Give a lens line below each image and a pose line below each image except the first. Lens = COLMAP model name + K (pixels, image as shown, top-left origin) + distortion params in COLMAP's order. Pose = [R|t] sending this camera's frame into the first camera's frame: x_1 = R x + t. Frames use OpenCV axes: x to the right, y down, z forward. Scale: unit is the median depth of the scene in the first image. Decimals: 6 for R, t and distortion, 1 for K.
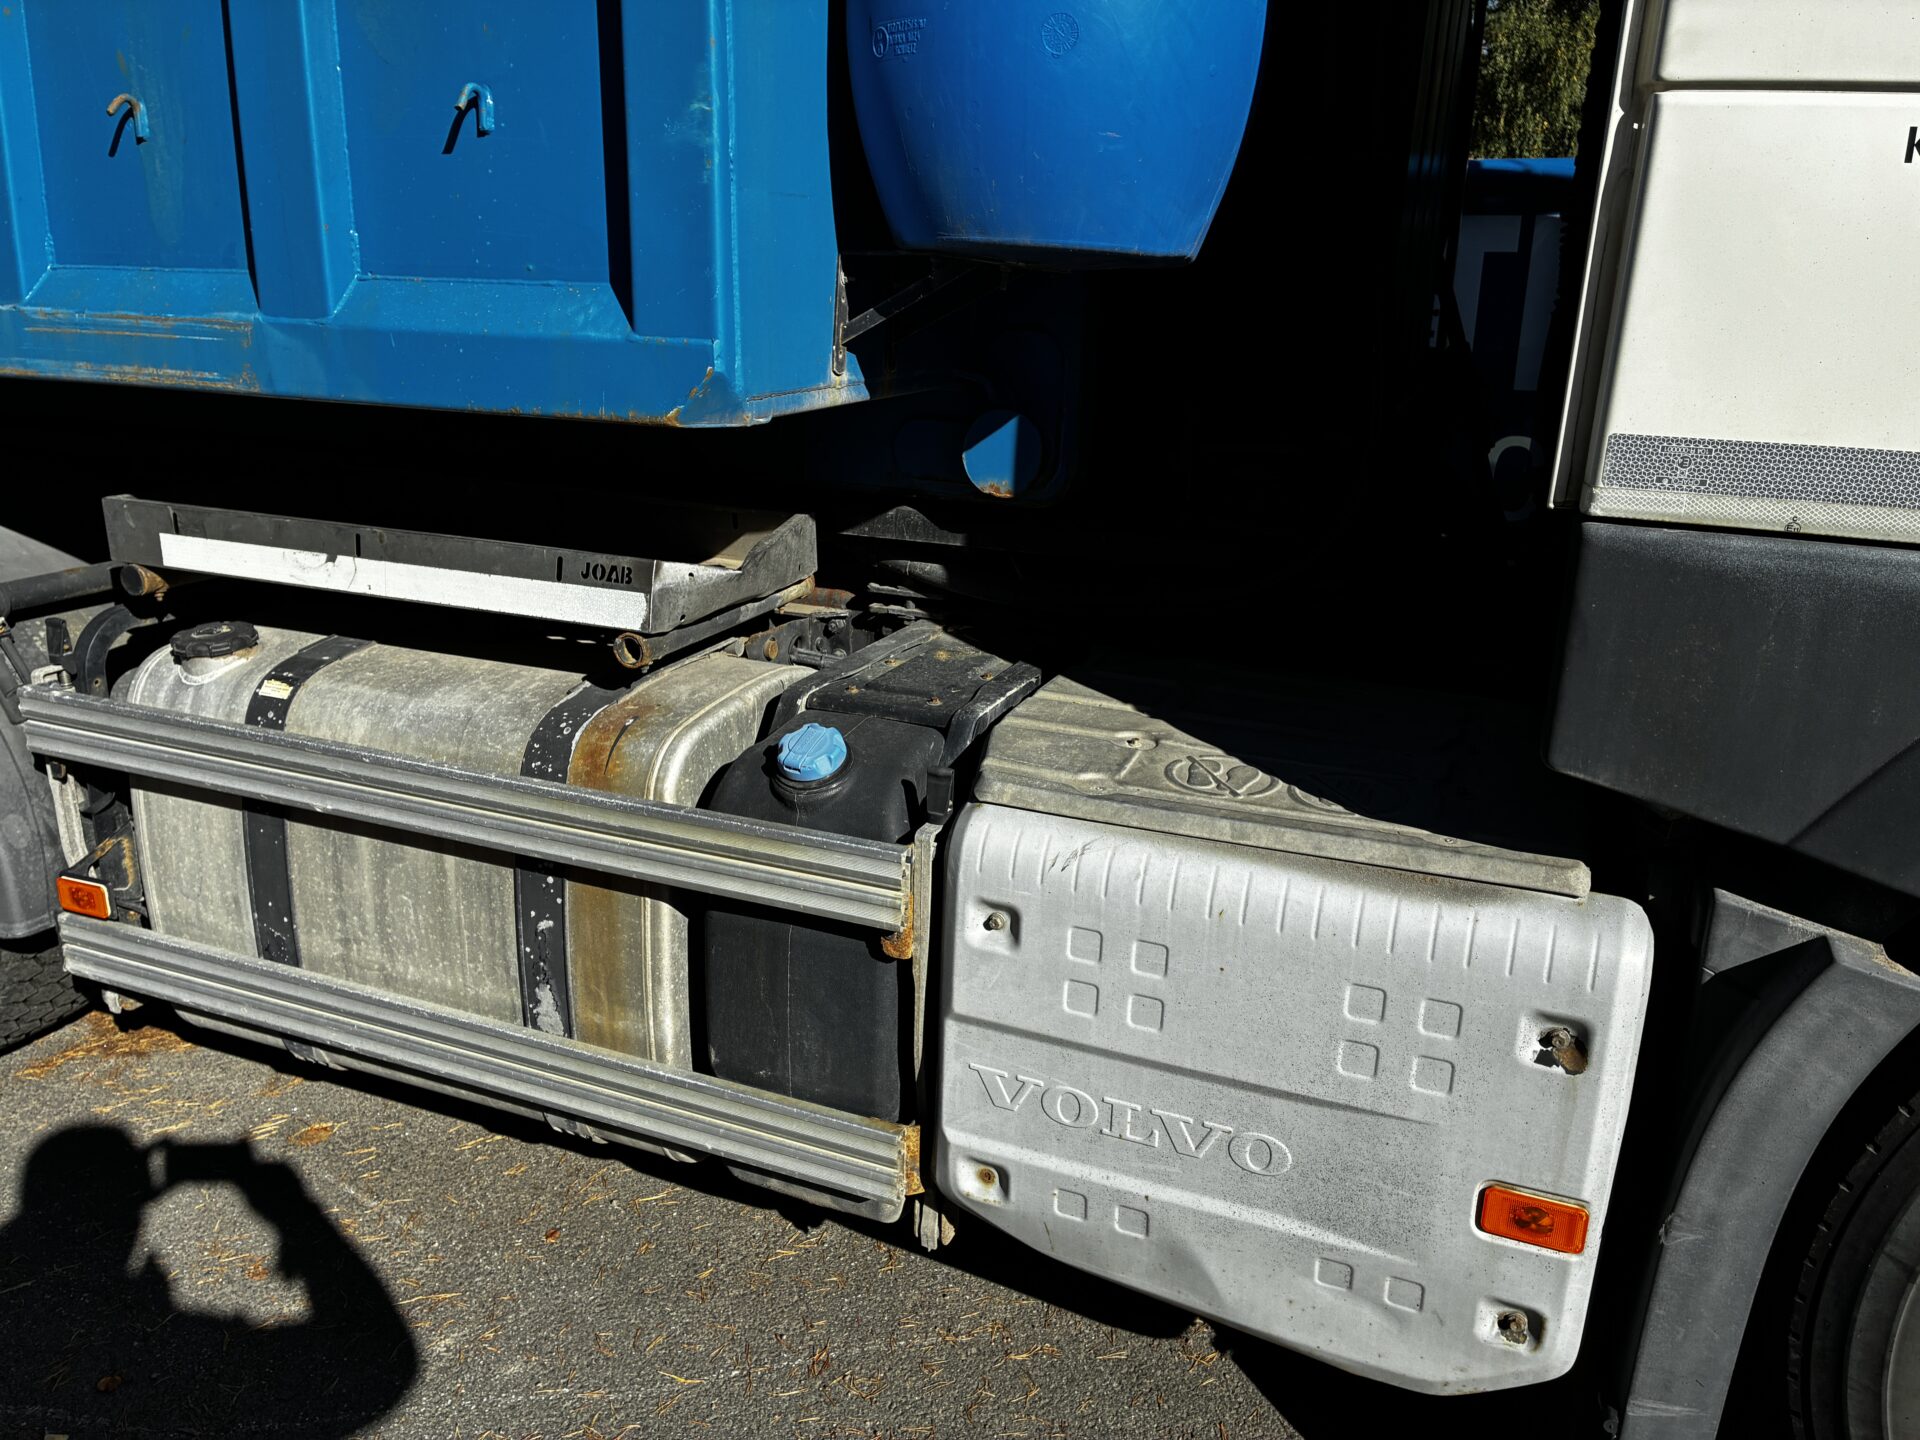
lens RADIAL K [[1484.1, 0, 1011.7], [0, 1484.1, 718.3], [0, 0, 1]] dist [-0.002677, 0.000761]
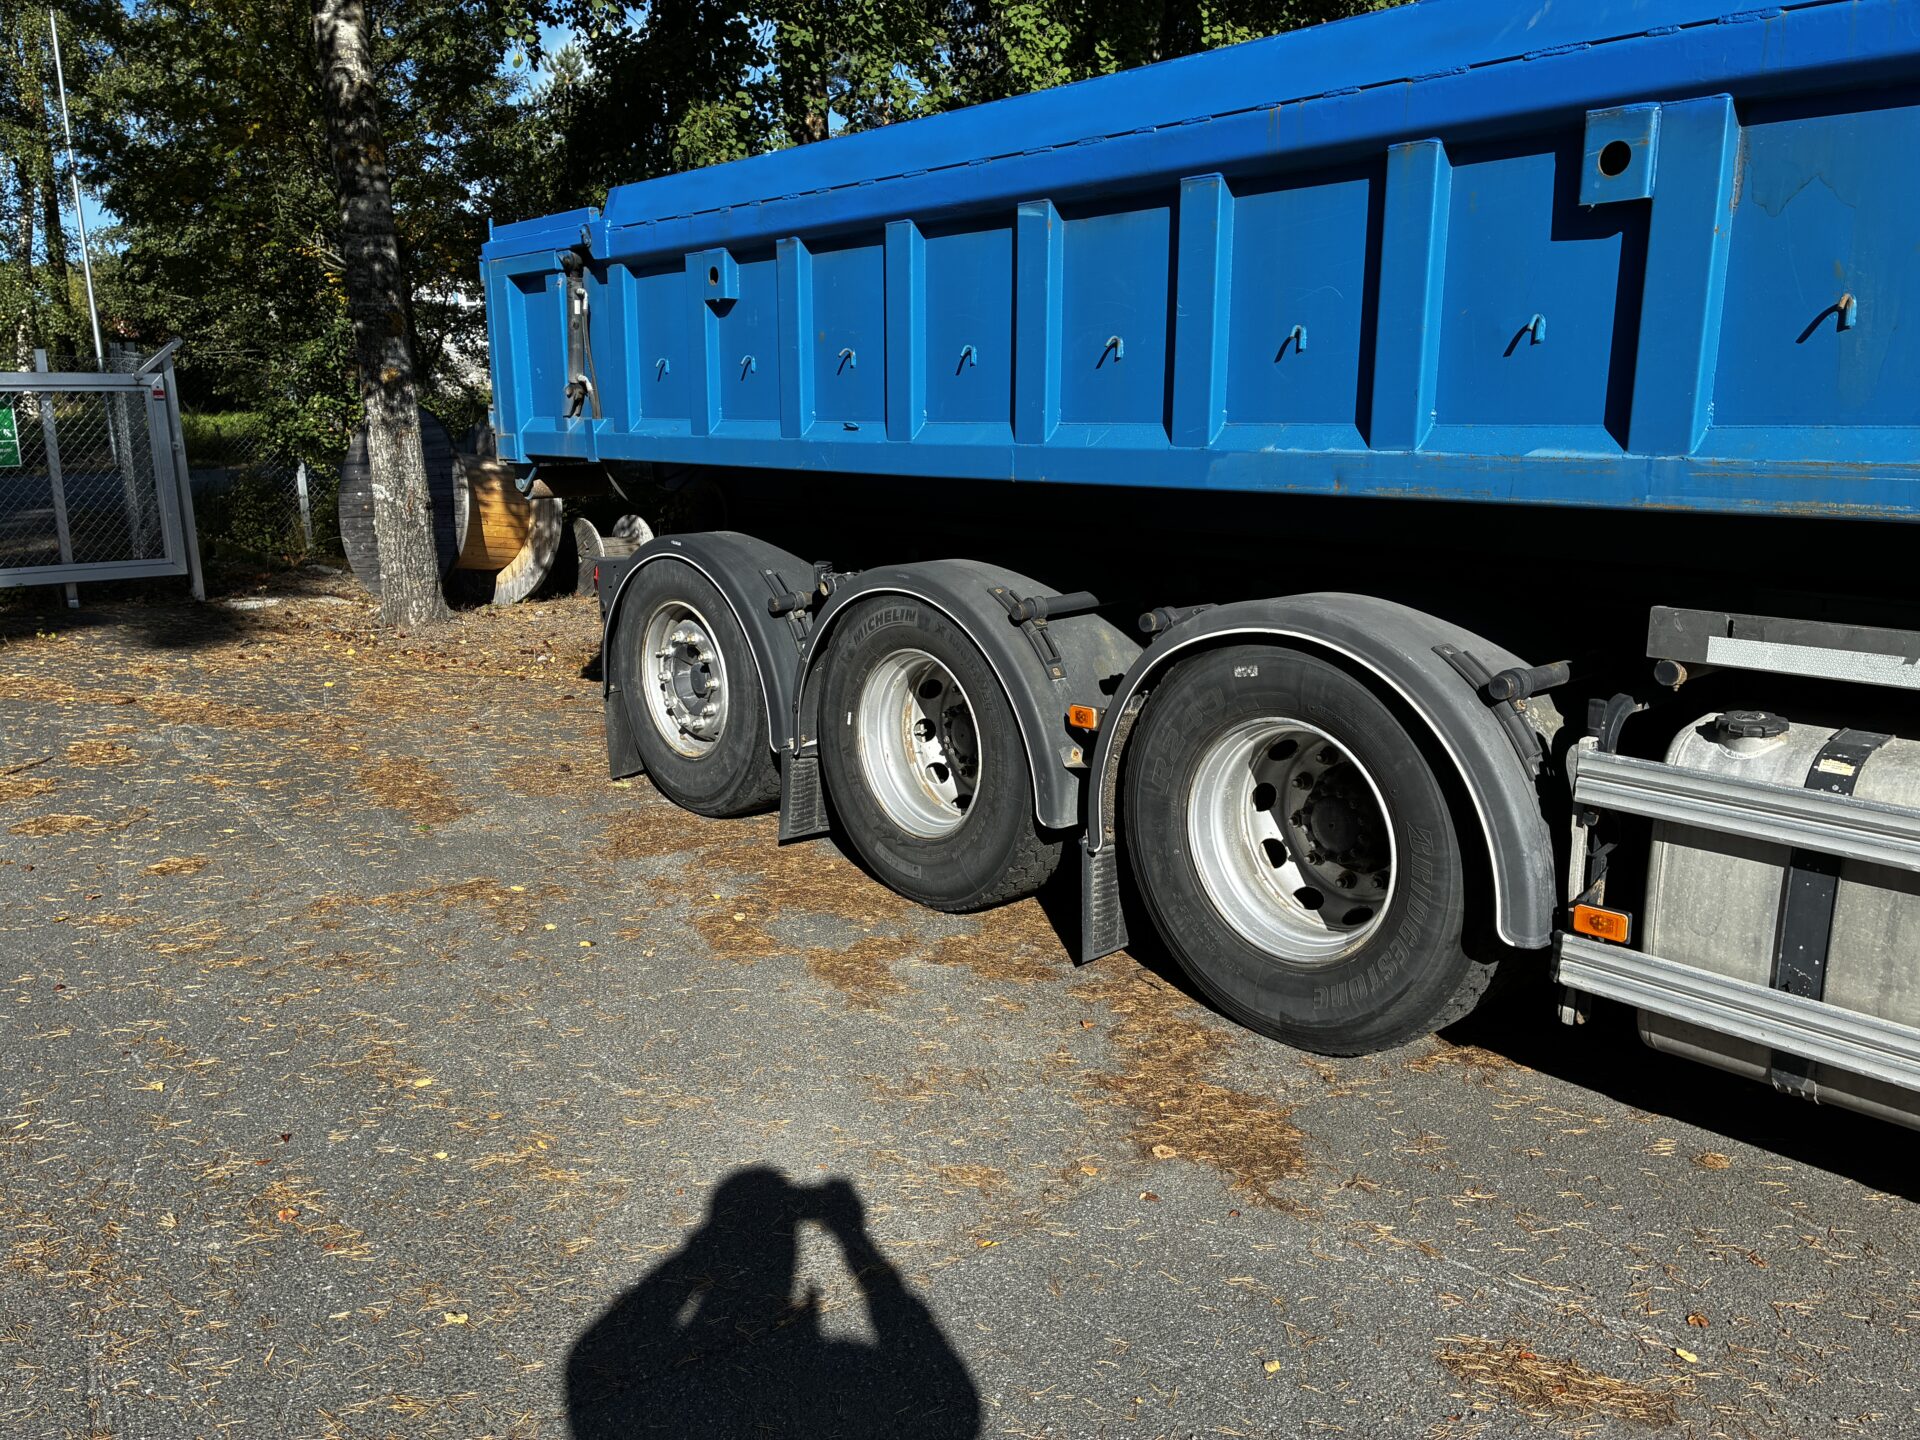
lens RADIAL K [[1463.1, 0, 961.5], [0, 1463.1, 713.0], [0, 0, 1]] dist [0.070987, -0.085618]
pose [[0.898997, 0.064342, -0.433203, -0.648136], [-0.111476, 0.990188, -0.084270, 0.123360], [0.423530, 0.124050, 0.897348, -0.403965]]
